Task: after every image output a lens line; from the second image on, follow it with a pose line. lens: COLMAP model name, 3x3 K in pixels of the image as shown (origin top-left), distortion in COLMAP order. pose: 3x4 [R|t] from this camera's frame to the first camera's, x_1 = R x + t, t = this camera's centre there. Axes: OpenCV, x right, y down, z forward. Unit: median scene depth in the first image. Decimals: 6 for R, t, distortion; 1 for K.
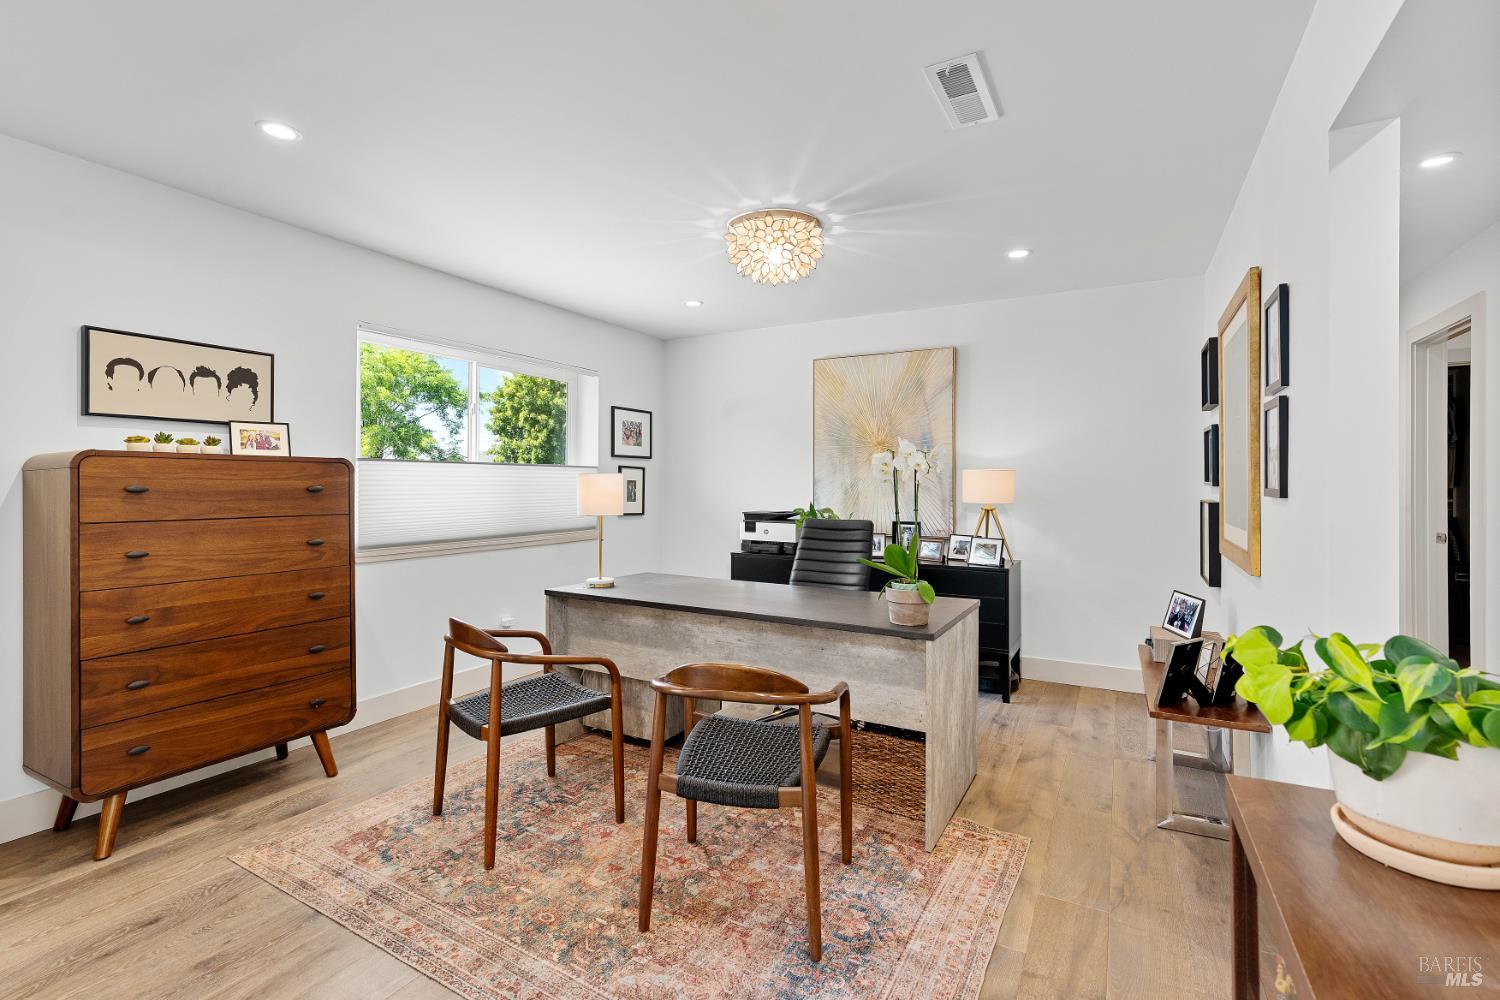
lens RADIAL K [[681.6, 0, 751.9], [0, 681.6, 490.0], [0, 0, 1]] dist [0.000095, 0.000716]
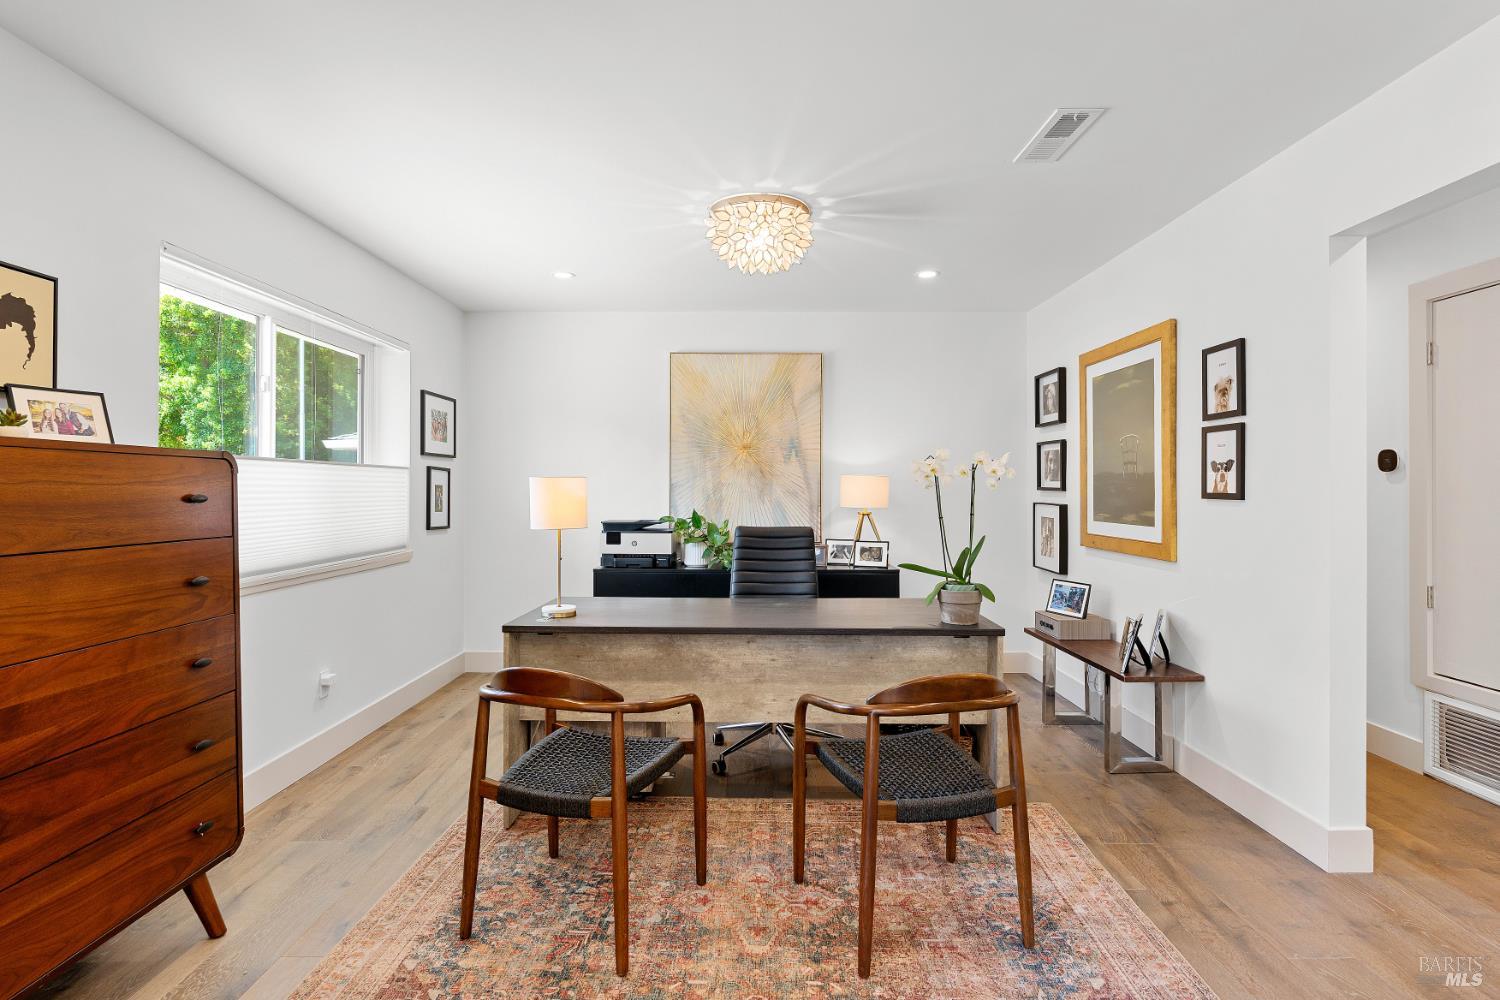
lens RADIAL K [[746.4, 0, 748.1], [0, 746.4, 496.9], [0, 0, 1]] dist [-0.004175, -0.000239]
pose [[0.878300, -0.006498, 0.478066, -0.496031], [0.005536, 0.999979, 0.003422, -0.002635], [-0.478078, -0.000359, 0.878317, 0.124754]]
